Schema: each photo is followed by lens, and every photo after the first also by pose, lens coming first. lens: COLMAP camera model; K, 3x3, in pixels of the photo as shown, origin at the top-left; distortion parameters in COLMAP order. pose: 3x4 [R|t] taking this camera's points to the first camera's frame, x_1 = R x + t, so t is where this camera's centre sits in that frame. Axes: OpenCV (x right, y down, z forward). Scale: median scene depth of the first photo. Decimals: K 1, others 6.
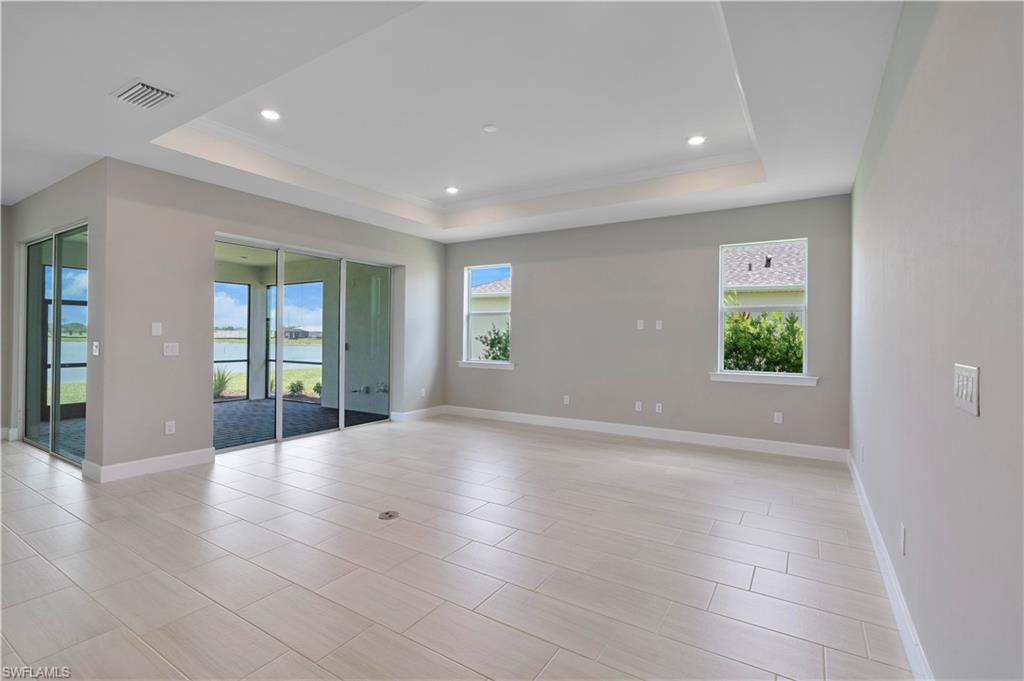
lens RADIAL K [[467.8, 0, 510.0], [0, 467.8, 335.9], [0, 0, 1]] dist [-0.001483, 0.001814]
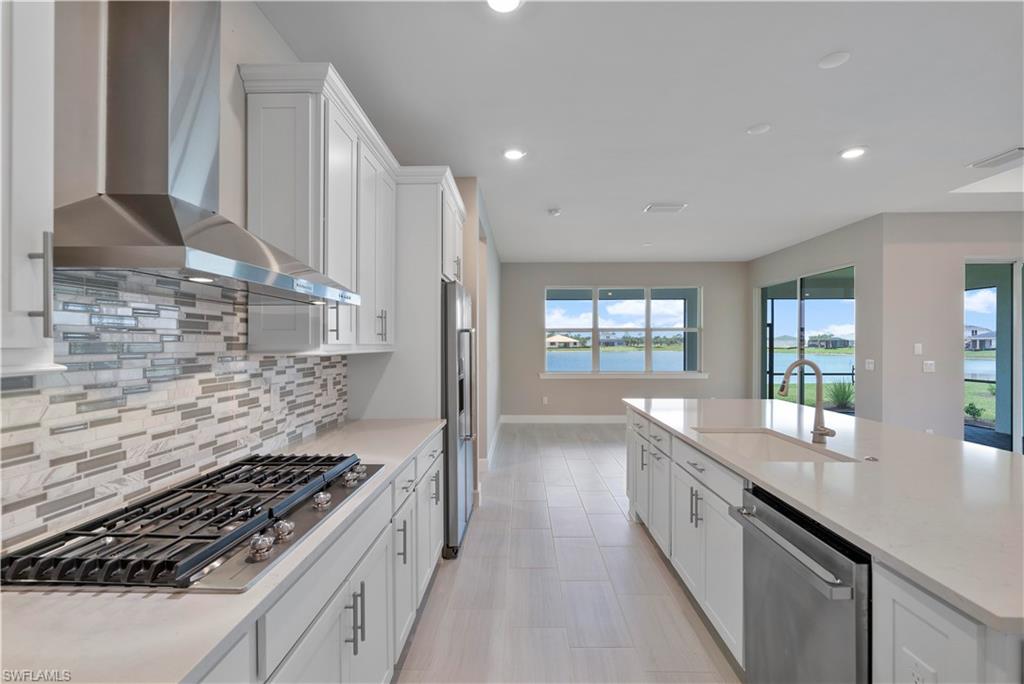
lens RADIAL K [[467.8, 0, 512.3], [0, 467.8, 336.6], [0, 0, 1]] dist [-0.001483, 0.001814]
pose [[0.526907, -0.021678, -0.849646, -0.153966], [0.006116, 0.999745, -0.021715, -0.013378], [0.849901, 0.006245, 0.526906, -0.250637]]
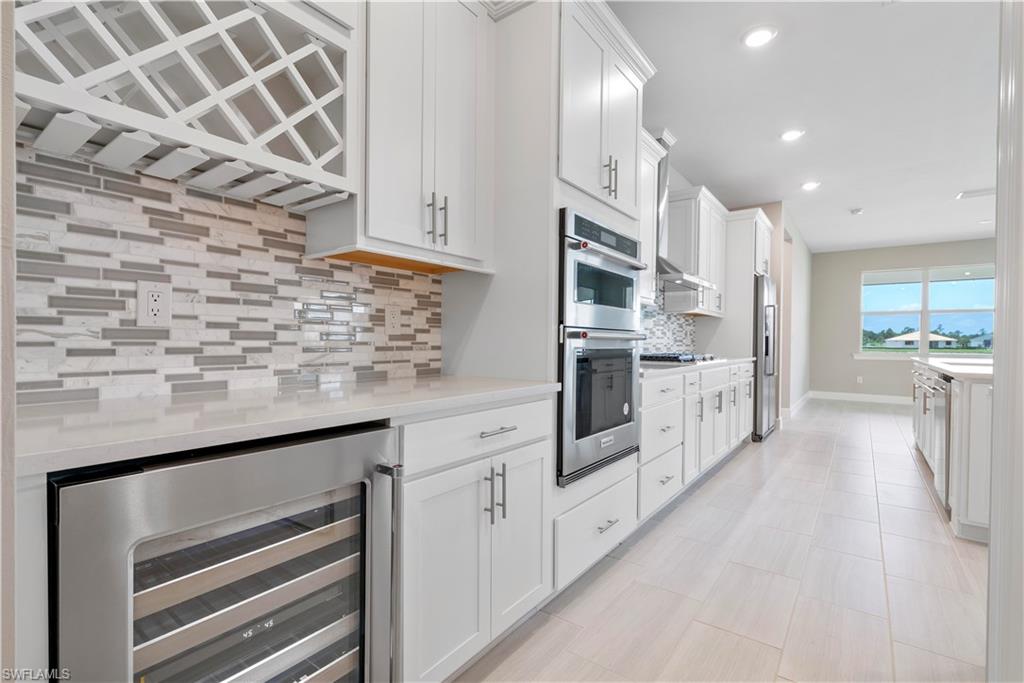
lens RADIAL K [[467.8, 0, 503.3], [0, 467.8, 349.0], [0, 0, 1]] dist [-0.001483, 0.001814]
pose [[-0.076686, 0.009739, -0.997008, 0.139651], [-0.009372, 0.999901, 0.010488, 0.027115], [0.997011, 0.010148, -0.076587, -0.383206]]
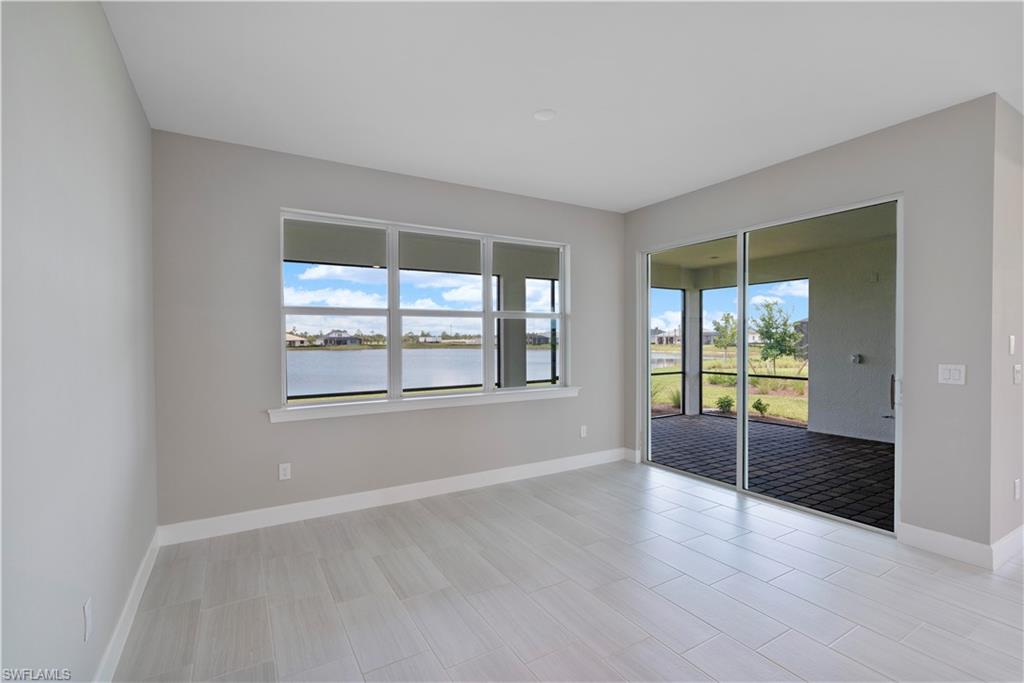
lens RADIAL K [[467.8, 0, 506.3], [0, 467.8, 338.6], [0, 0, 1]] dist [-0.001483, 0.001814]
pose [[0.893351, -0.017328, -0.449025, -0.574553], [0.015860, 0.999850, -0.007031, -0.015724], [0.449079, -0.000840, 0.893492, 0.031455]]
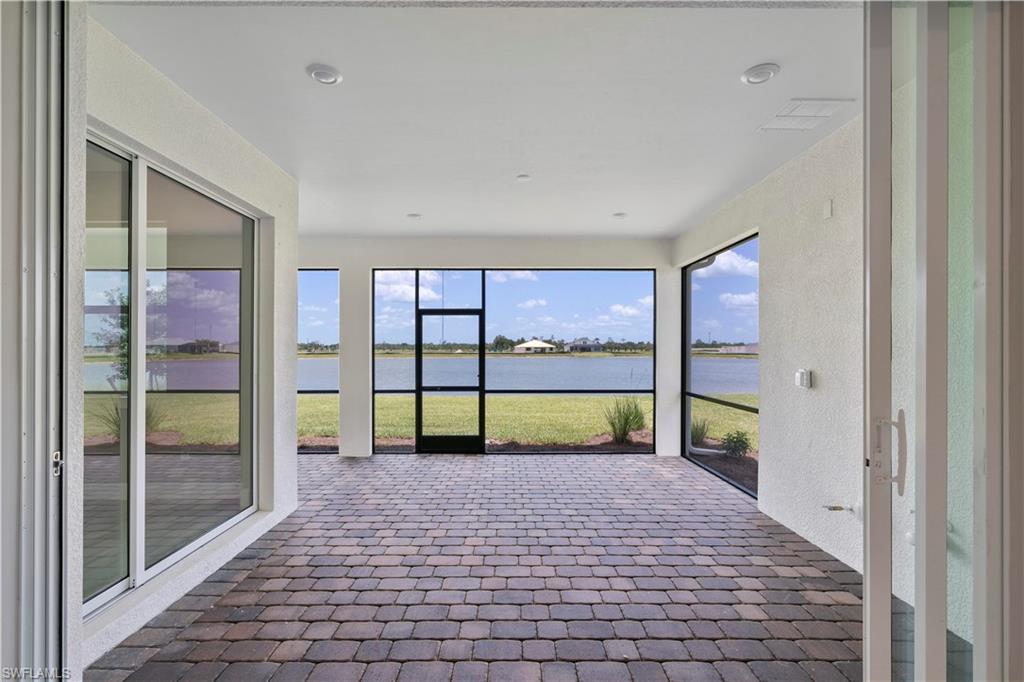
lens RADIAL K [[467.8, 0, 519.8], [0, 467.8, 346.9], [0, 0, 1]] dist [-0.001483, 0.001814]
pose [[0.550228, -0.011341, -0.834937, -0.175543], [0.003390, 0.999930, -0.011348, -0.000057], [0.835007, 0.003413, 0.550228, 0.640492]]
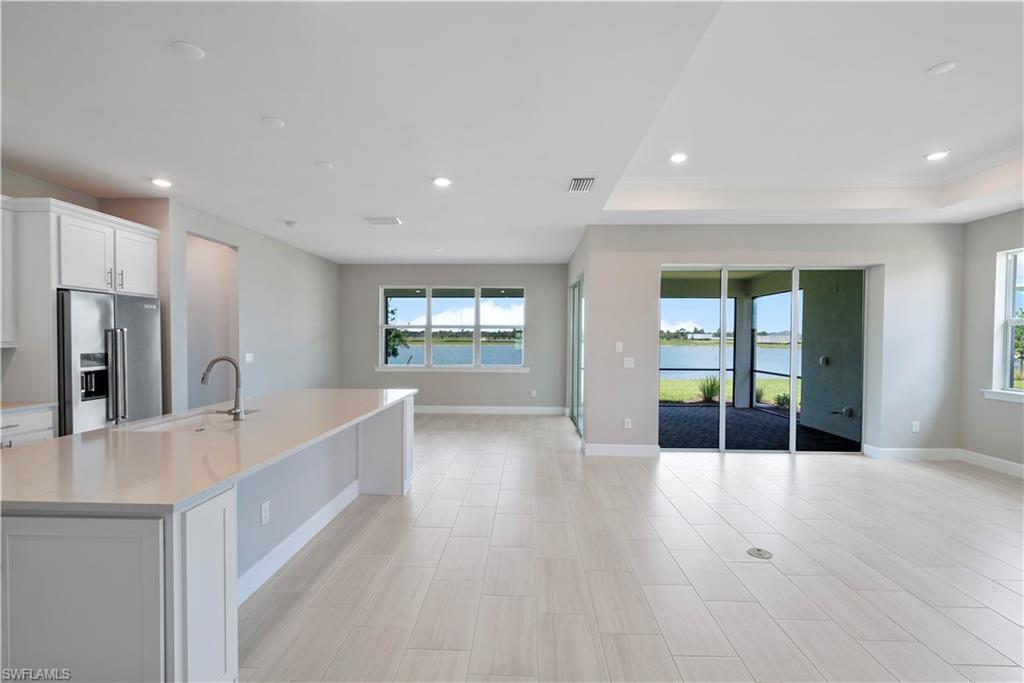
lens RADIAL K [[467.8, 0, 513.9], [0, 467.8, 345.6], [0, 0, 1]] dist [-0.001483, 0.001814]
pose [[0.513669, 0.010101, -0.857929, 0.114025], [-0.000492, 0.999934, 0.011478, -0.017242], [0.857988, -0.005474, 0.513640, 0.038429]]
